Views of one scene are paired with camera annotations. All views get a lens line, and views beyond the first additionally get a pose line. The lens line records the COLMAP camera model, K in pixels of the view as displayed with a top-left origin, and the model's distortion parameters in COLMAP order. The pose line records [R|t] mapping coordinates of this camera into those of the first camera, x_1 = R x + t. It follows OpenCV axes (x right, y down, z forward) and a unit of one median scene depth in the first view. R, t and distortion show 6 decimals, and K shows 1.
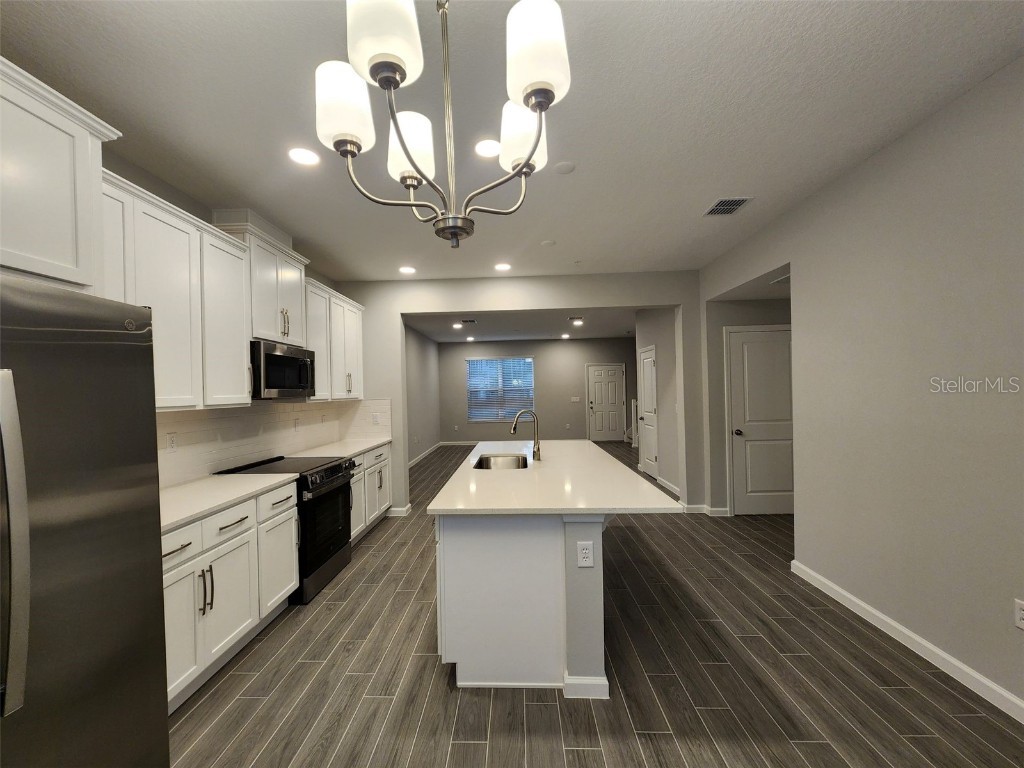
lens RADIAL K [[418.7, 0, 501.1], [0, 418.7, 388.8], [0, 0, 1]] dist [-0.003260, 0.000331]
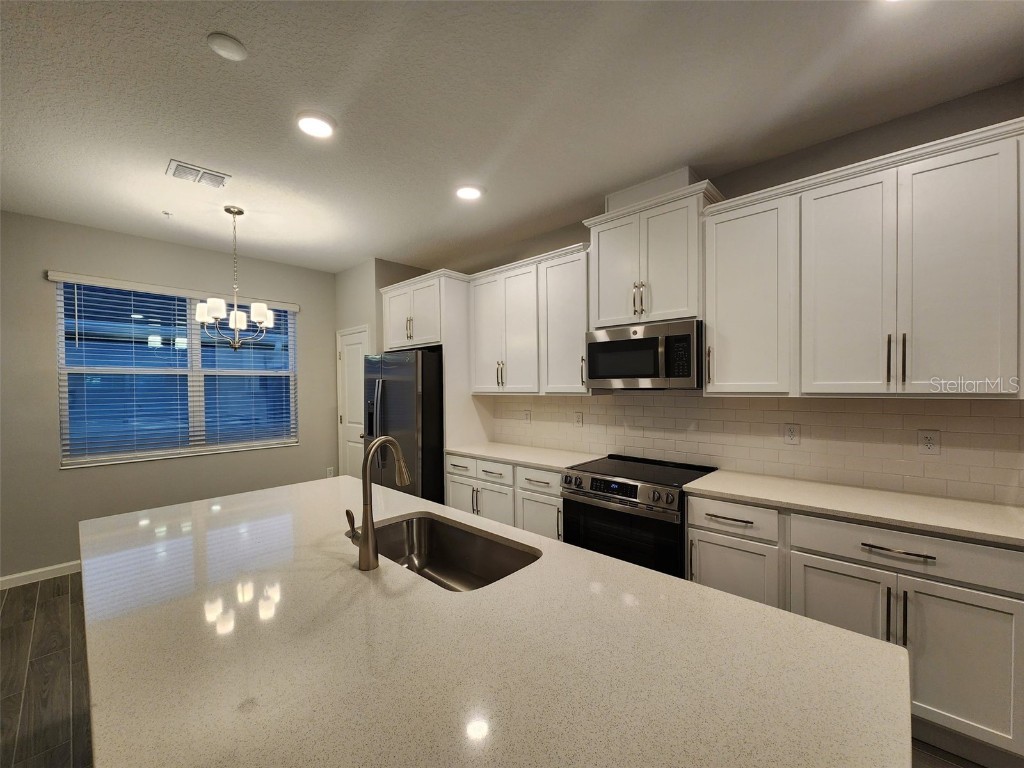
lens RADIAL K [[418.7, 0, 501.1], [0, 418.7, 388.8], [0, 0, 1]] dist [-0.003260, 0.000331]
pose [[-0.662926, 0.042482, -0.747479, 0.298513], [0.037761, 0.999015, 0.023288, -0.008936], [0.747732, -0.012787, -0.663877, 1.351009]]
